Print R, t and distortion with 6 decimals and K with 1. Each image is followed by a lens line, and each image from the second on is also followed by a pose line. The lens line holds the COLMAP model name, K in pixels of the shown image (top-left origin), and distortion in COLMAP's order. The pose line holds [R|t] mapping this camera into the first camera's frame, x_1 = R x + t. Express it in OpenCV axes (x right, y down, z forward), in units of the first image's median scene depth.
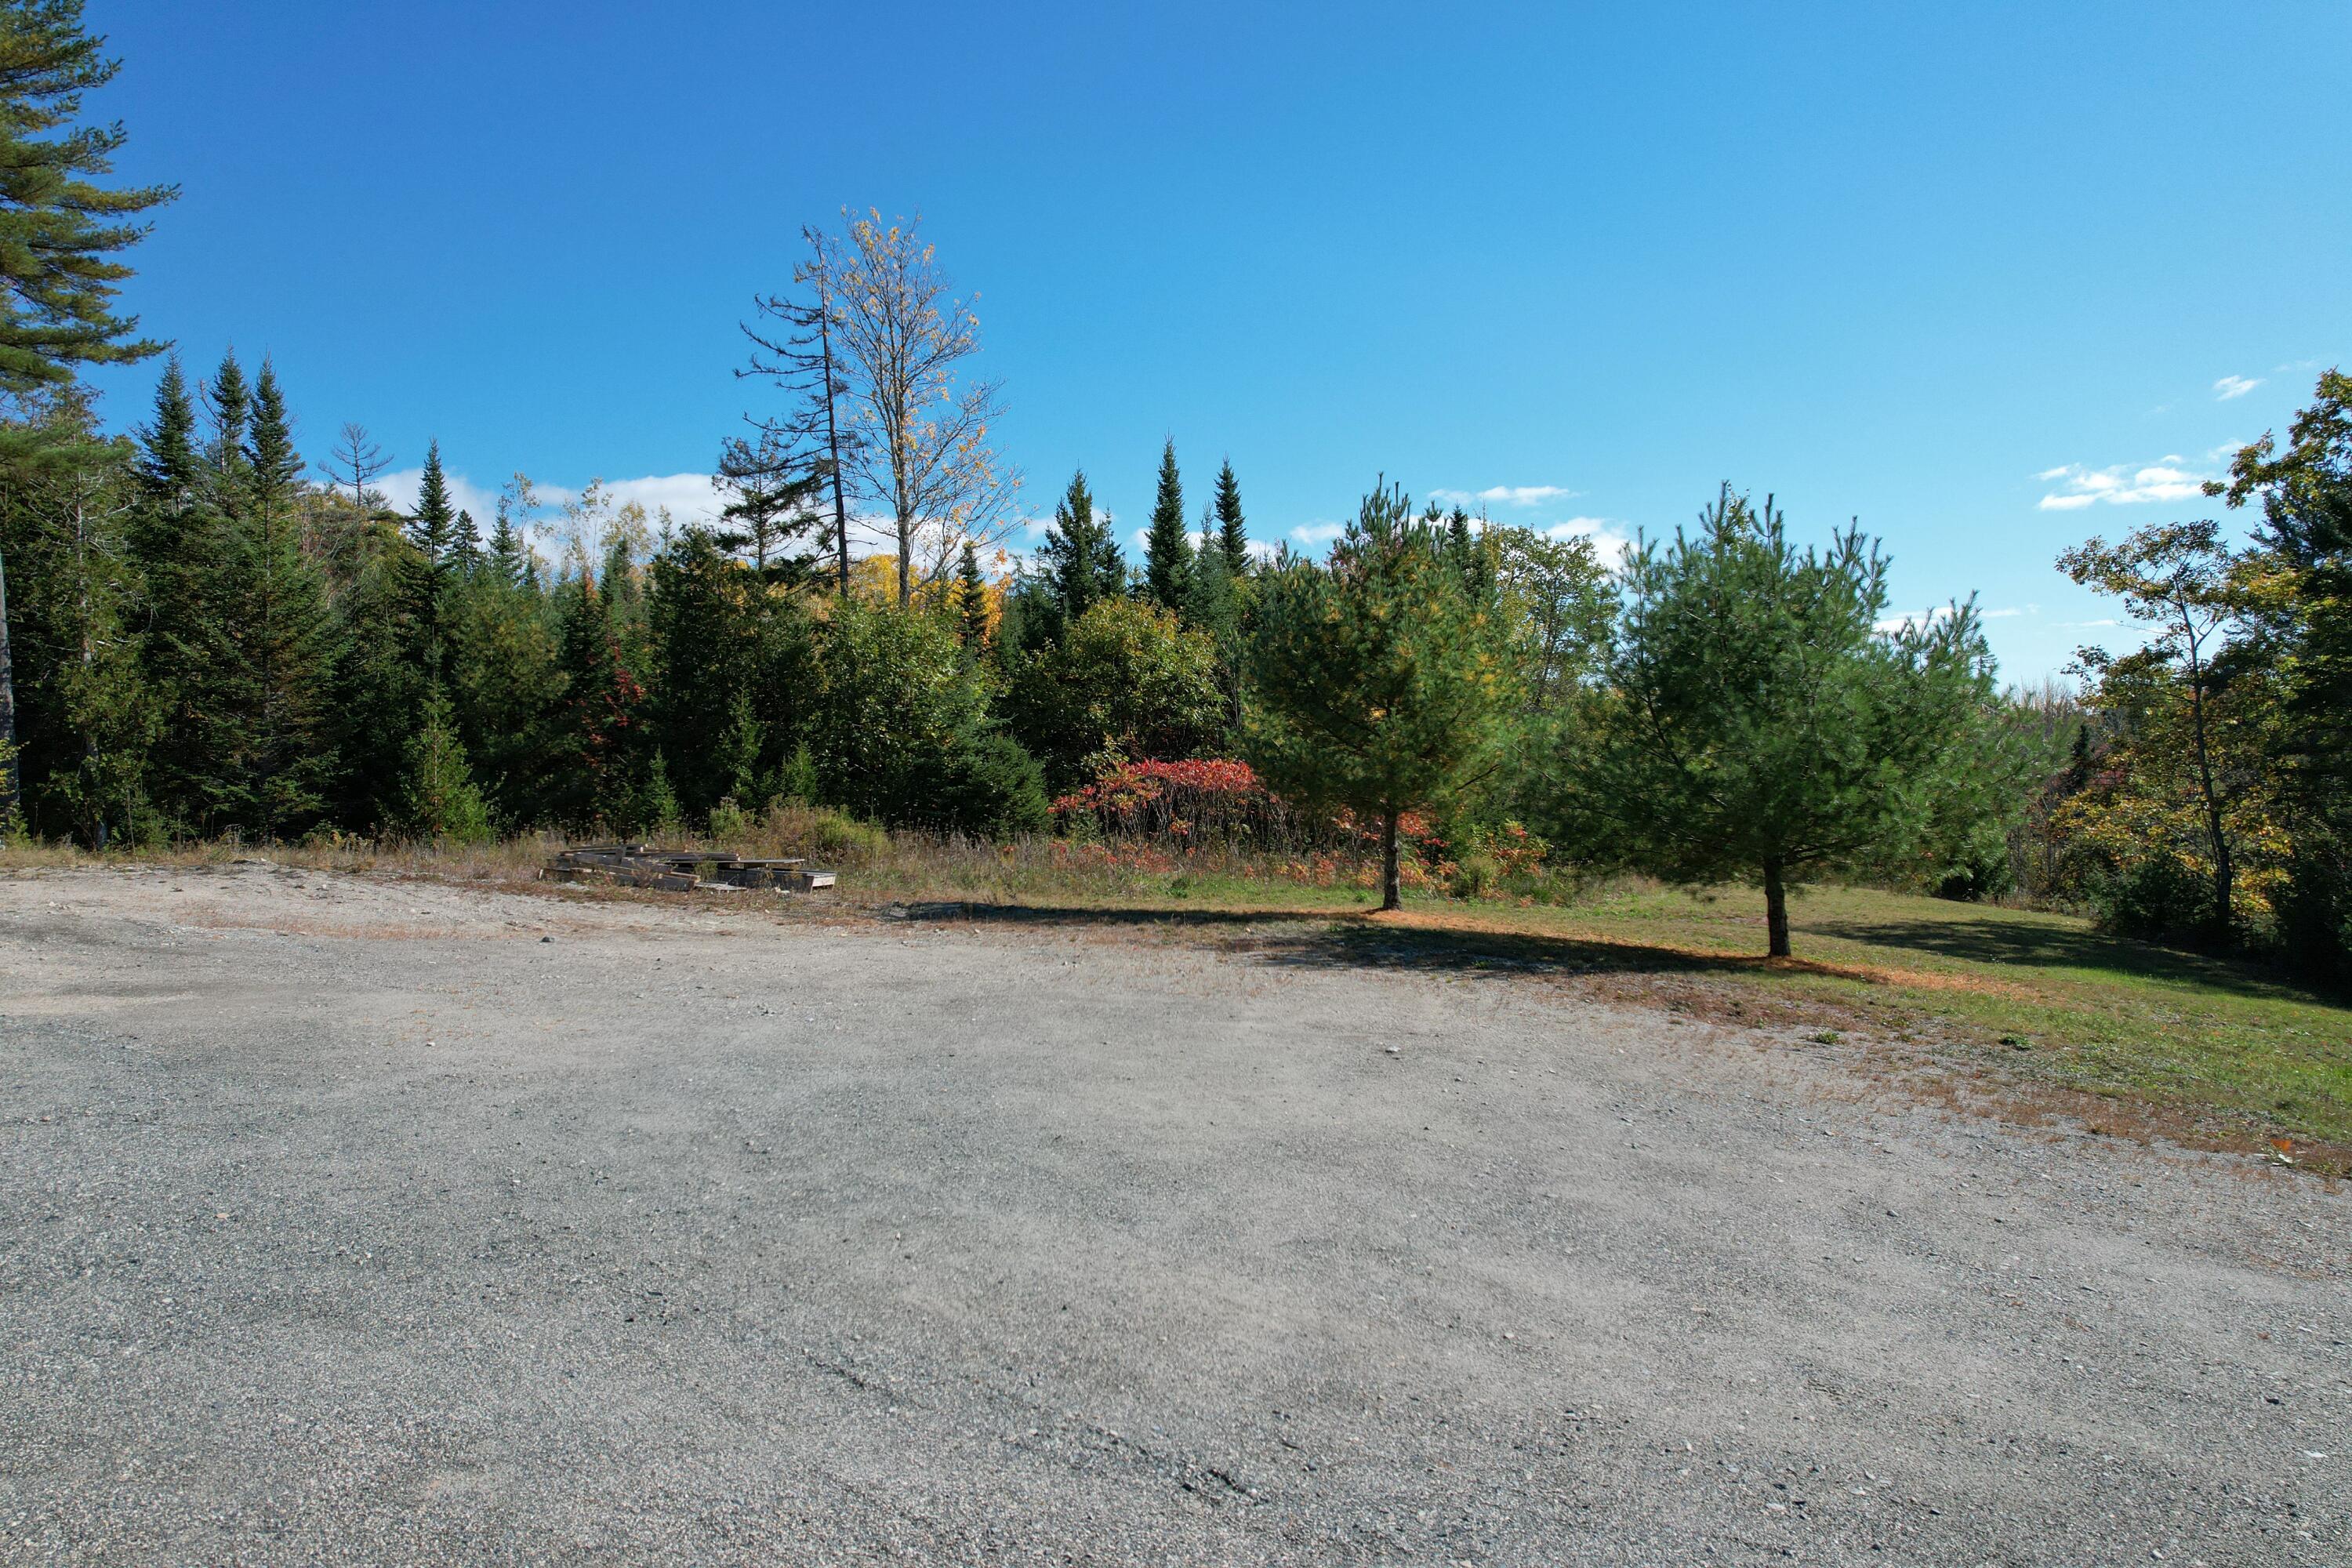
lens RADIAL K [[1752.7, 0, 1175.5], [0, 1752.7, 781.5], [0, 0, 1]] dist [0.012687, 0.003946]
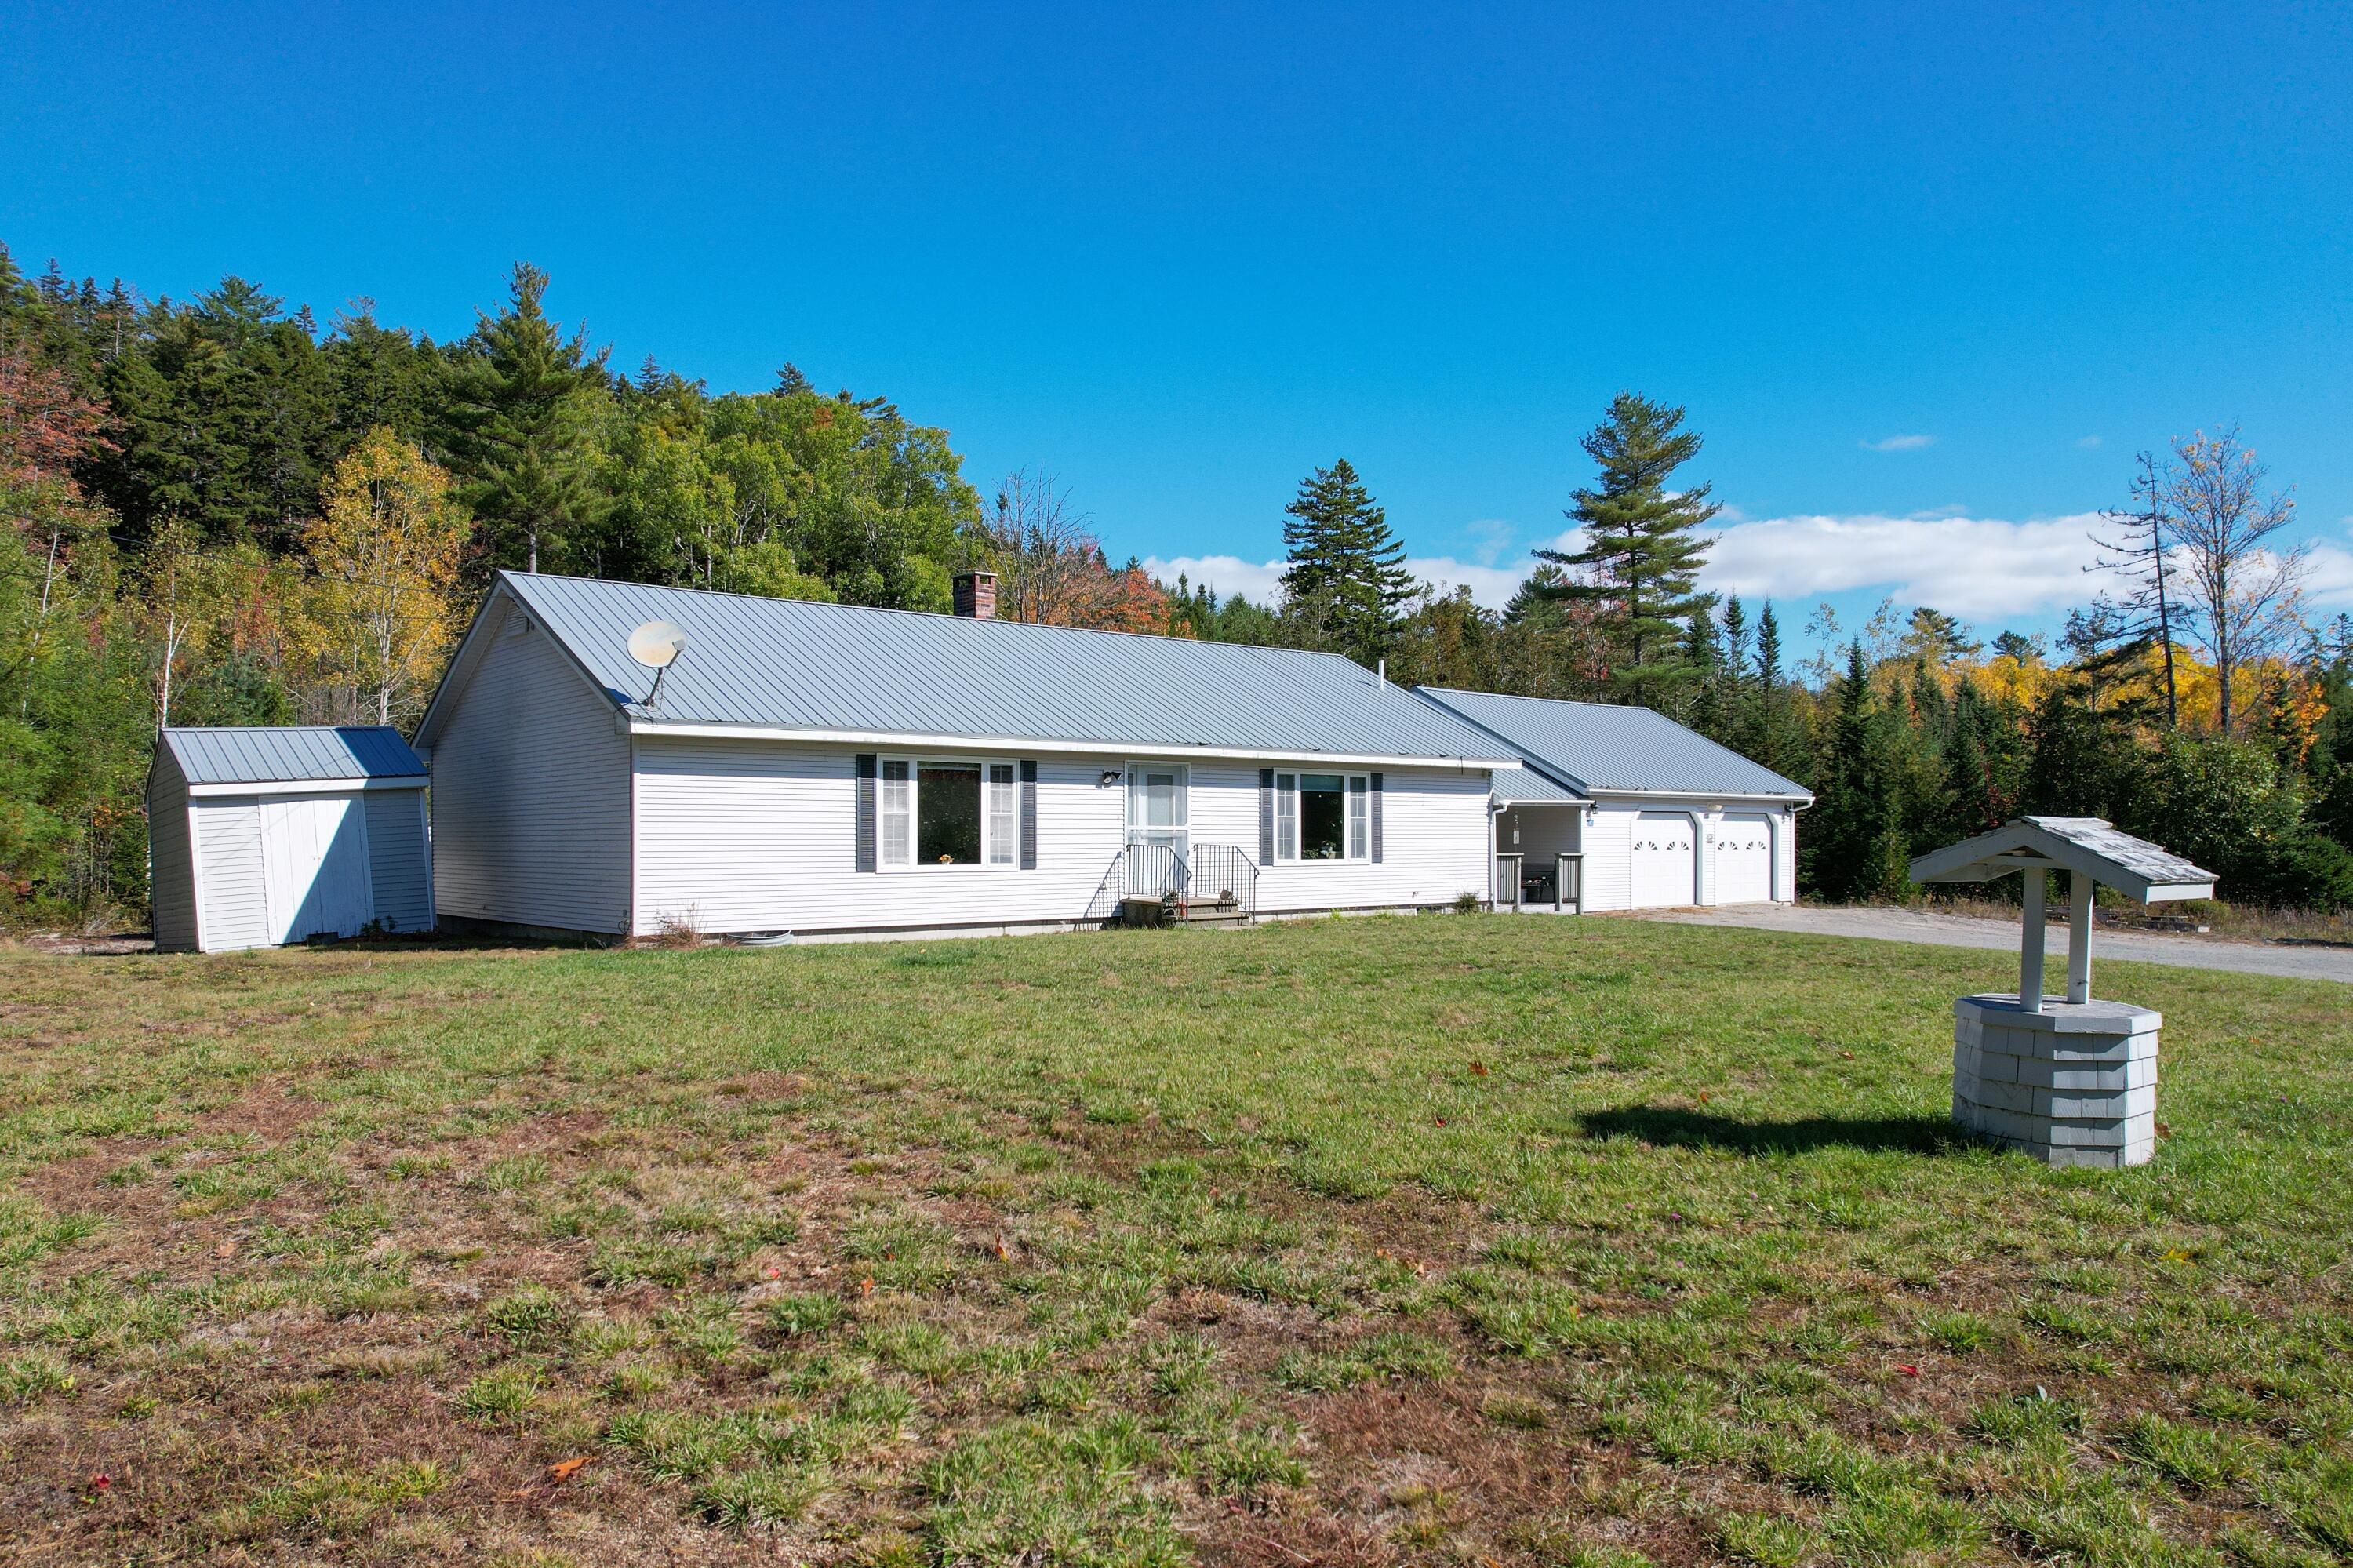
lens RADIAL K [[1753.5, 0, 1173.8], [0, 1753.5, 805.5], [0, 0, 1]] dist [0.012687, 0.003946]
pose [[0.786219, -0.008502, -0.617889, 0.037803], [-0.013258, 0.999443, -0.030622, 0.002808], [0.617806, 0.032267, 0.785669, -0.502090]]
